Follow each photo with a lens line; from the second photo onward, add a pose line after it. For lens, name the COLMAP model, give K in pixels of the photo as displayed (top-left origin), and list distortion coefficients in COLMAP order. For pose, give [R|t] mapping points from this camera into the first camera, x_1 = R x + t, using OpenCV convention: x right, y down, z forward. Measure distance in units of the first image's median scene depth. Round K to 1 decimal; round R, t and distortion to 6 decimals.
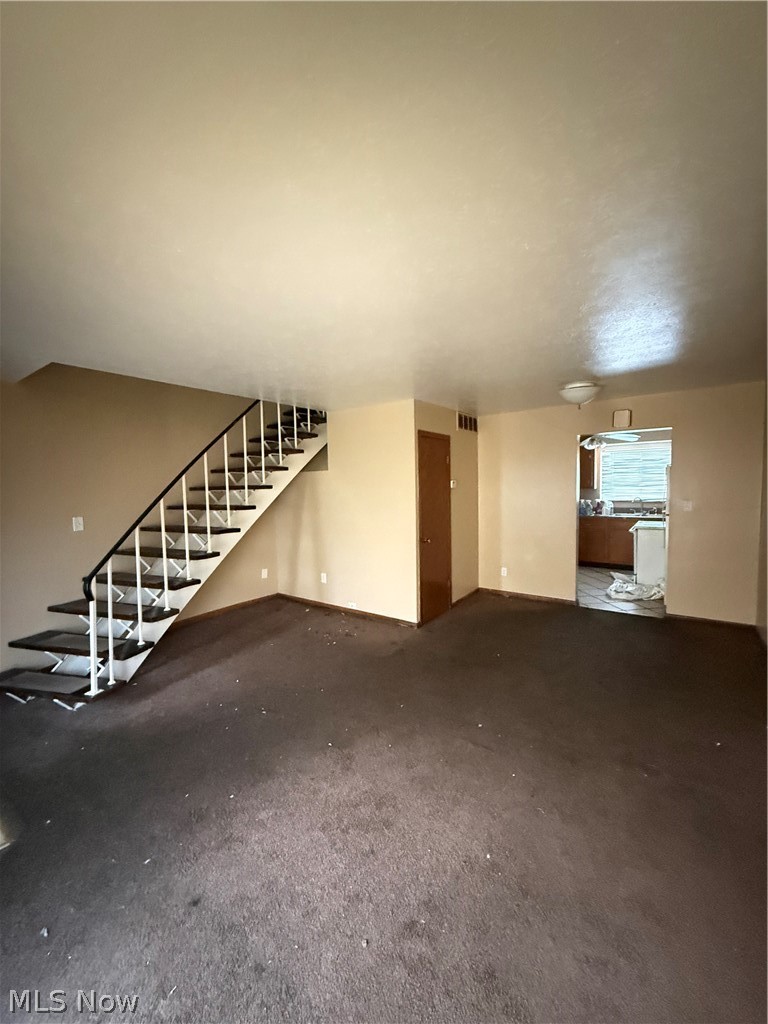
lens RADIAL K [[405.1, 0, 378.9], [0, 405.1, 511.6], [0, 0, 1]] dist [0.001359, 0.000224]
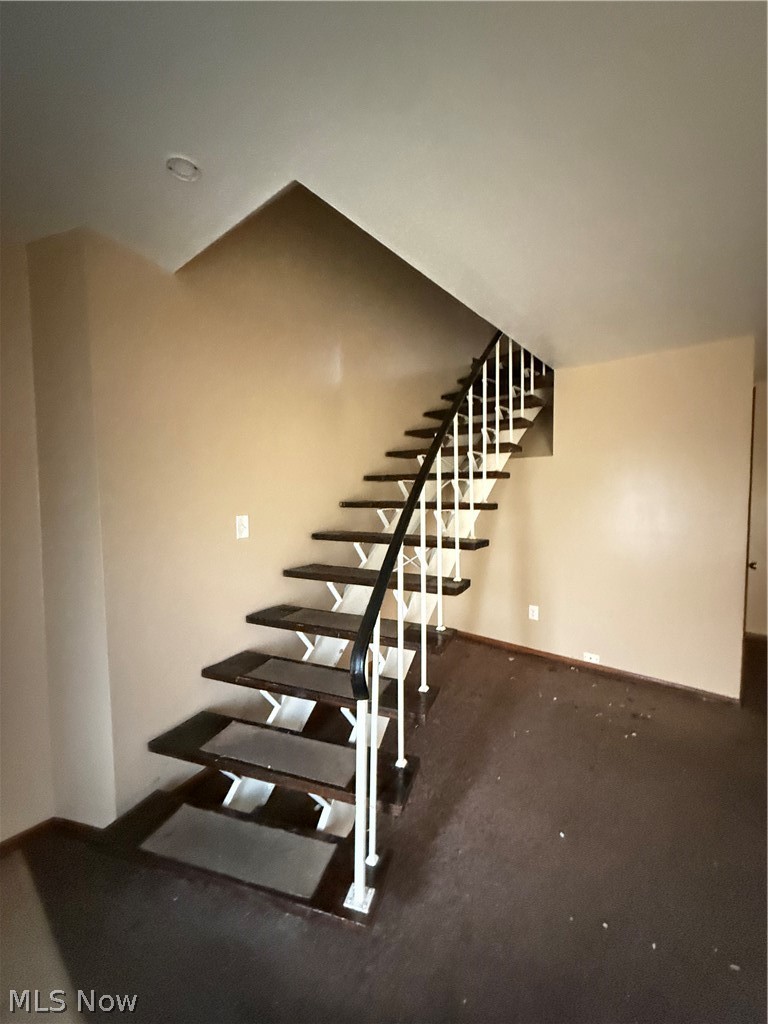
lens RADIAL K [[405.1, 0, 379.7], [0, 405.1, 508.4], [0, 0, 1]] dist [0.001359, 0.000224]
pose [[0.998218, 0.023905, -0.054677, -0.388474], [-0.025184, 0.999423, -0.022810, 0.009388], [0.054100, 0.024147, 0.998243, 0.312172]]
